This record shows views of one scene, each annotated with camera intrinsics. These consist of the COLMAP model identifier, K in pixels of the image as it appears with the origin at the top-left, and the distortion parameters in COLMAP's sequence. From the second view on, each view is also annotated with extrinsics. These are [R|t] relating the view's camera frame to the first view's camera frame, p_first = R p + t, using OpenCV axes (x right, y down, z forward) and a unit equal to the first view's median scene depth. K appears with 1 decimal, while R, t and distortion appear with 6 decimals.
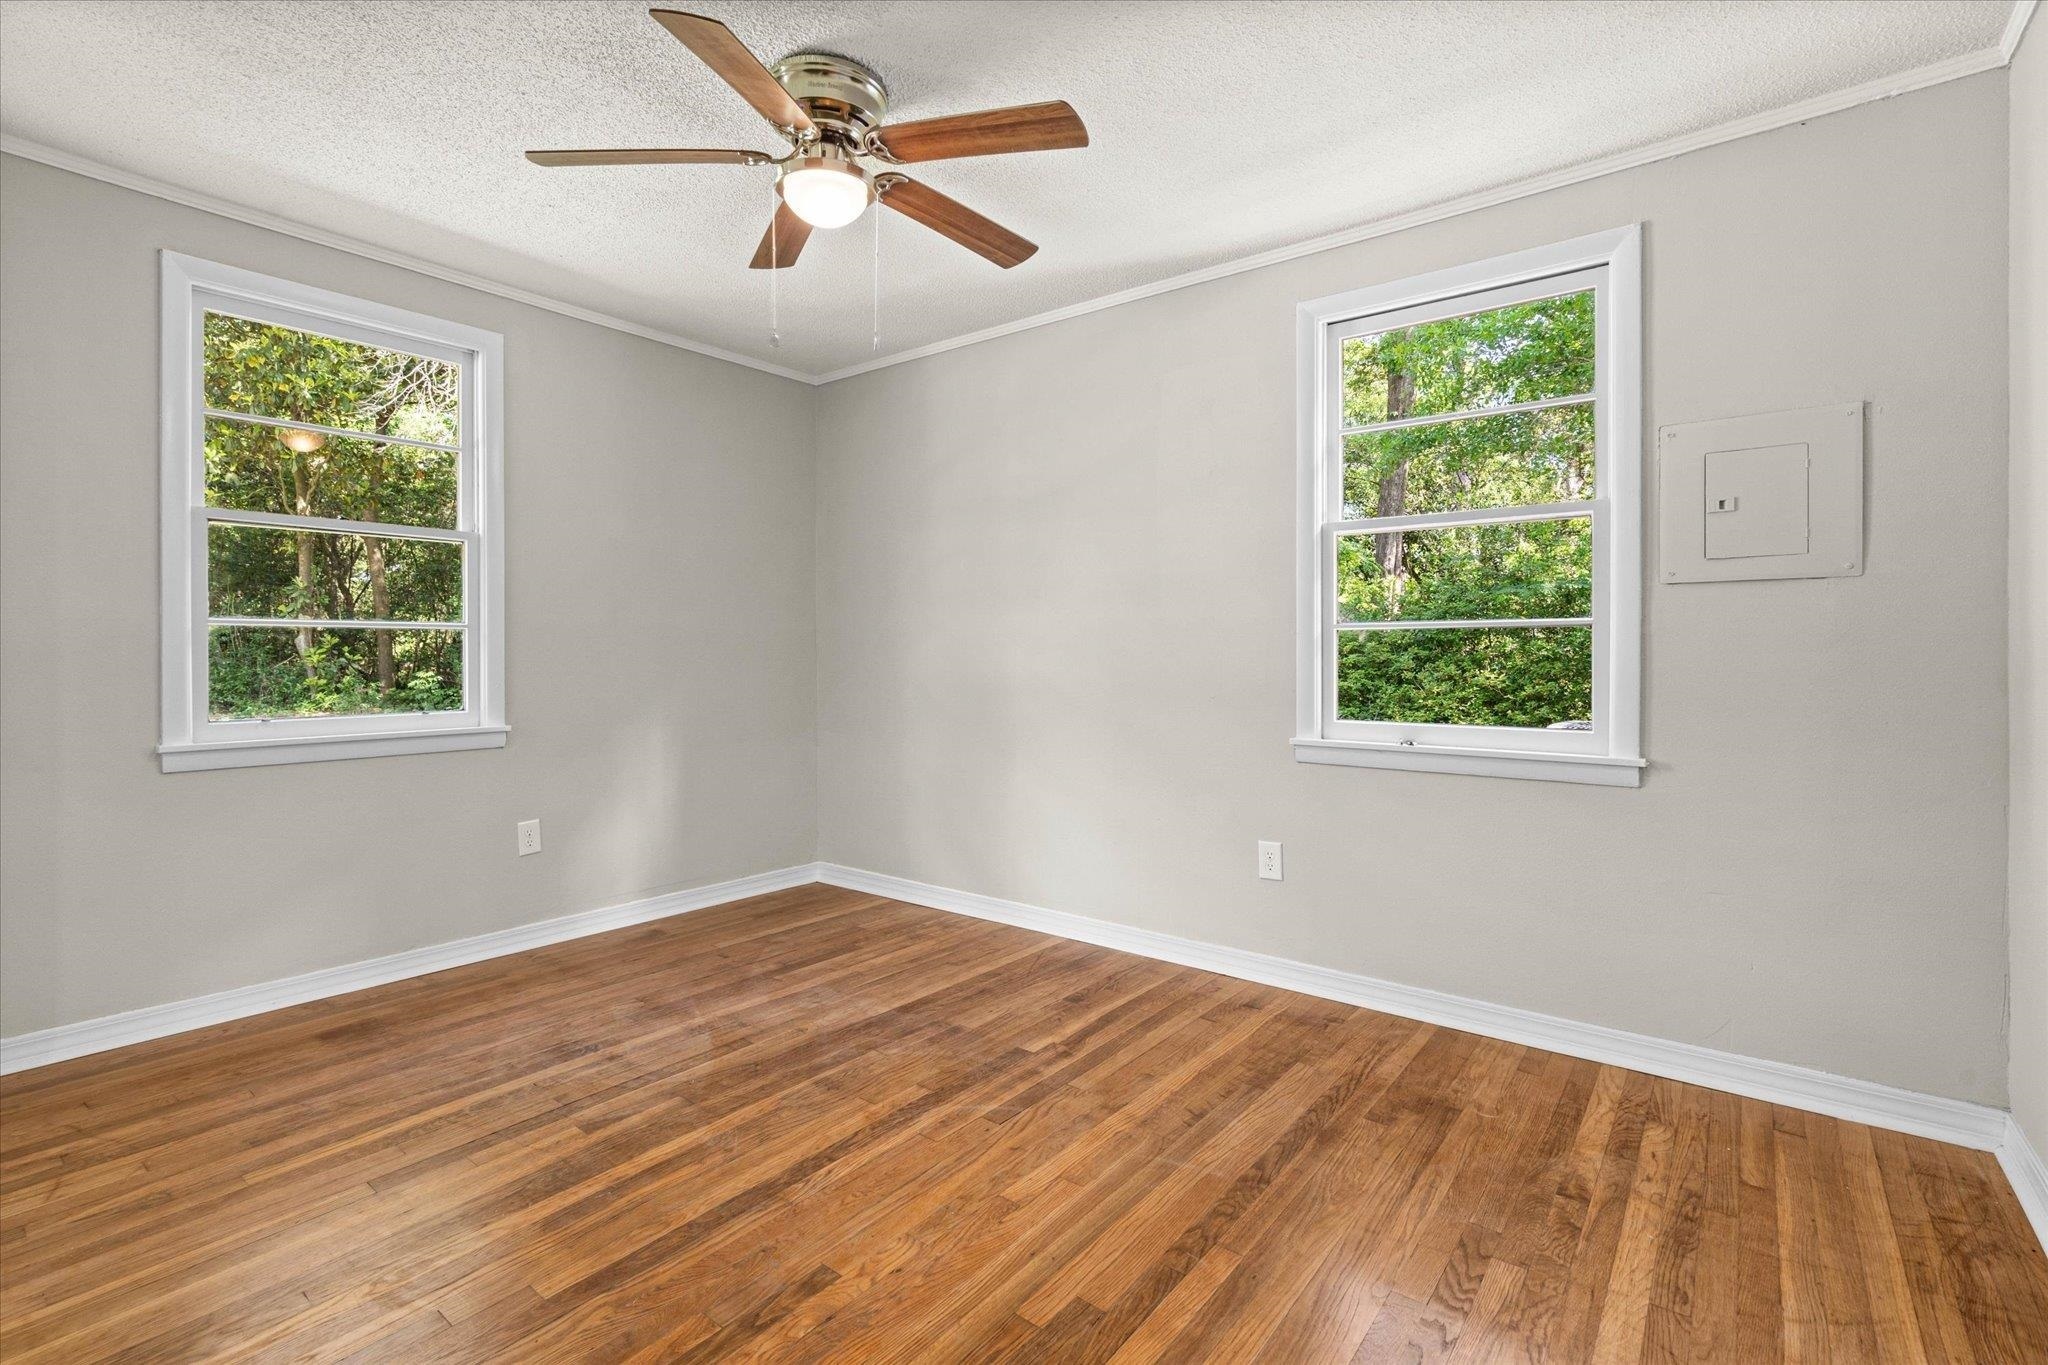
lens RADIAL K [[924.9, 0, 1036.0], [0, 924.9, 668.4], [0, 0, 1]] dist [-0.005580, 0.001404]
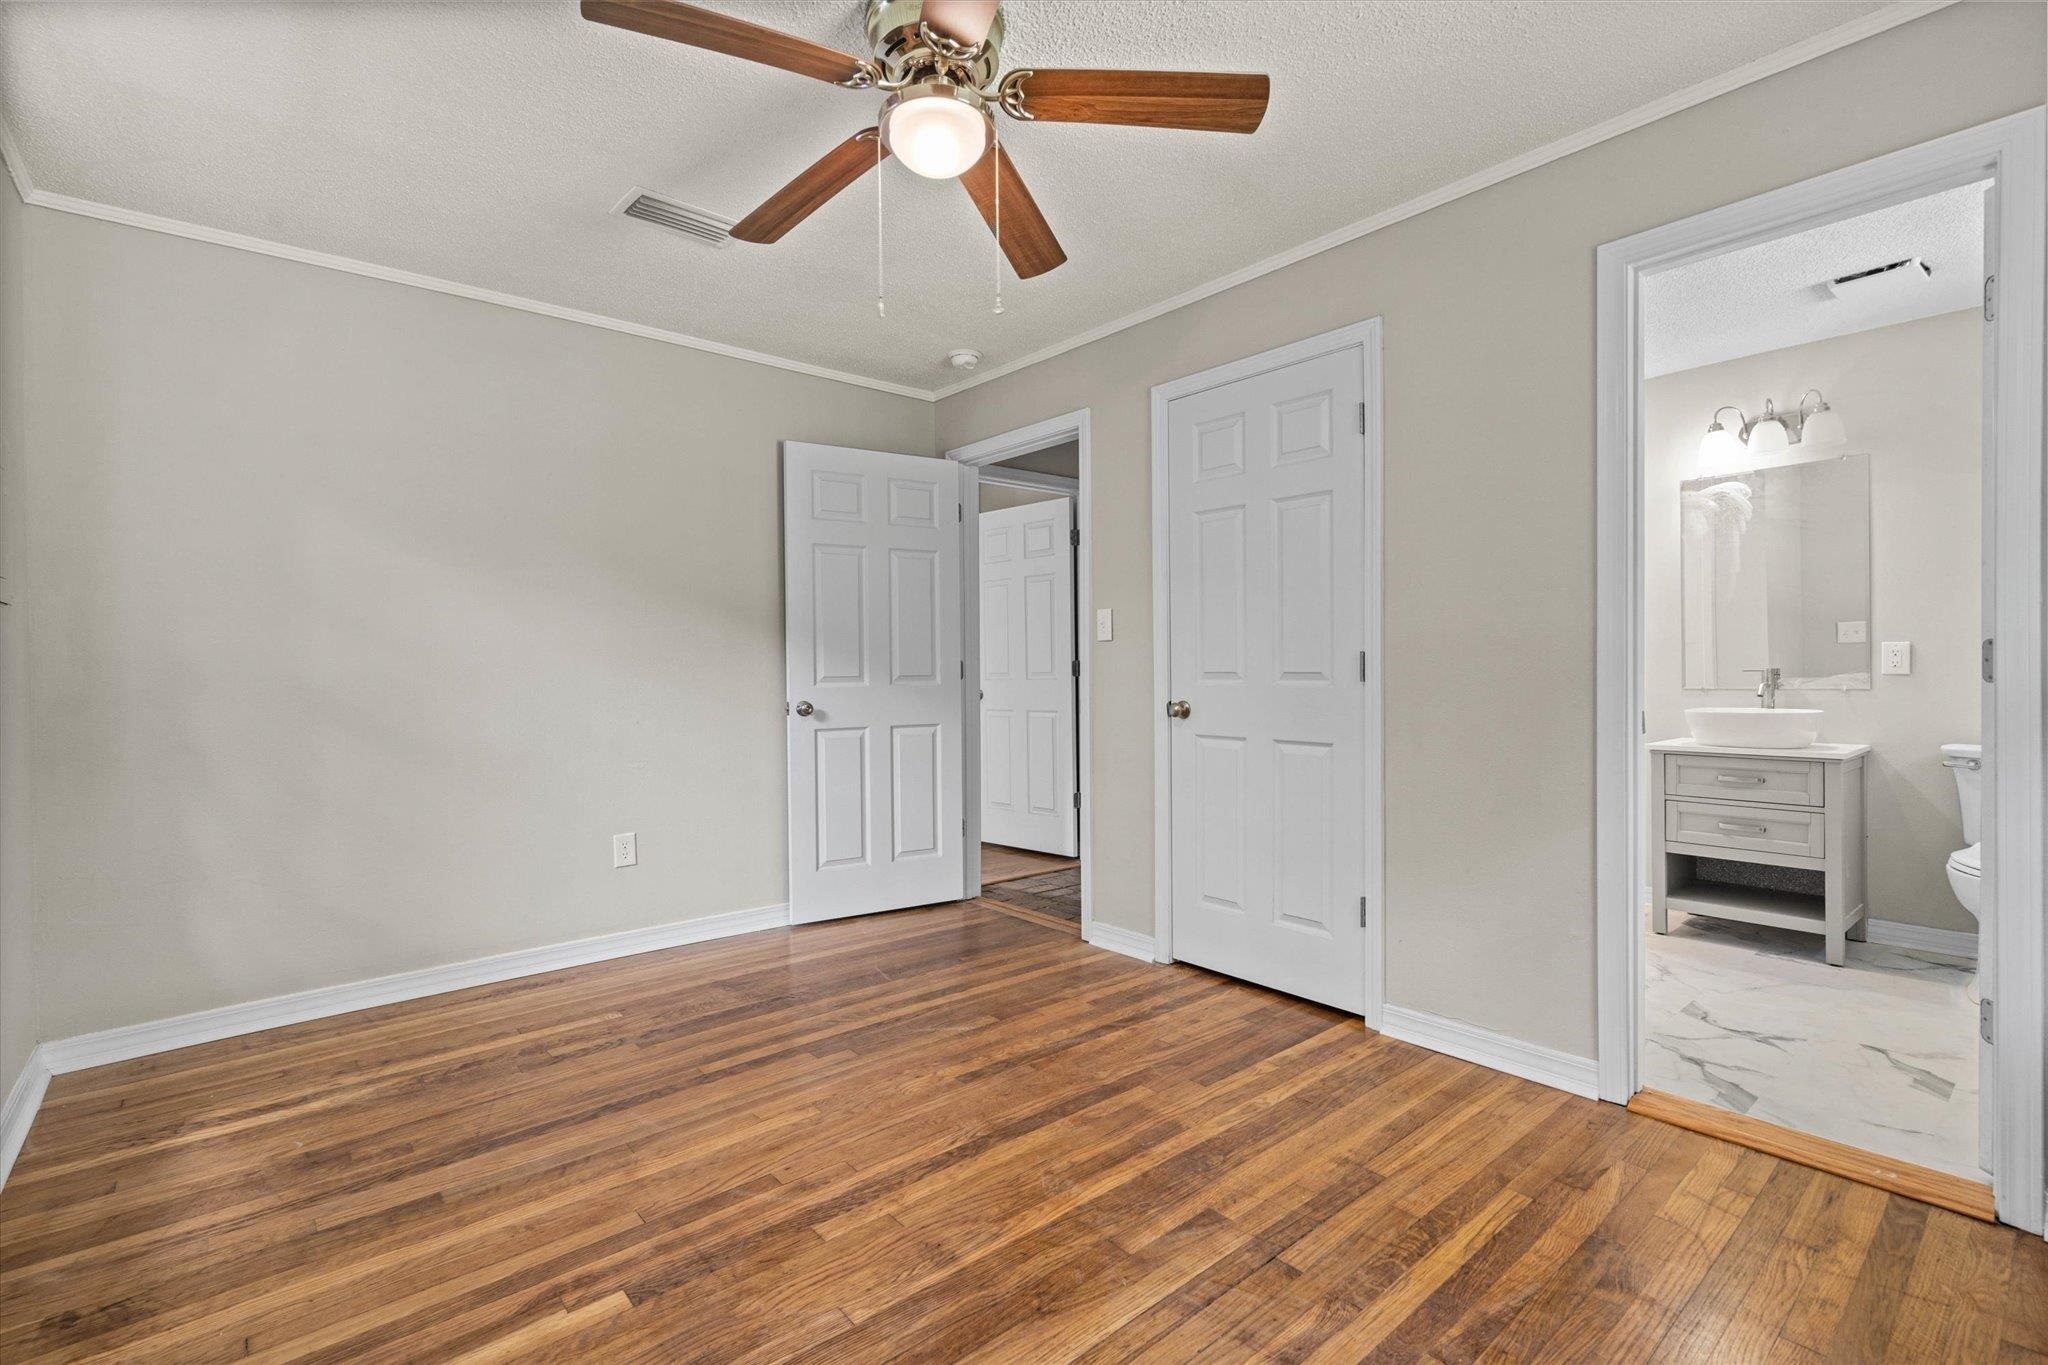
lens RADIAL K [[924.9, 0, 1035.5], [0, 924.9, 666.5], [0, 0, 1]] dist [-0.005580, 0.001404]
pose [[-0.979446, 0.007818, 0.201557, -0.496949], [0.011378, 0.999799, 0.016510, -0.031005], [-0.201387, 0.018464, -0.979338, 1.861769]]
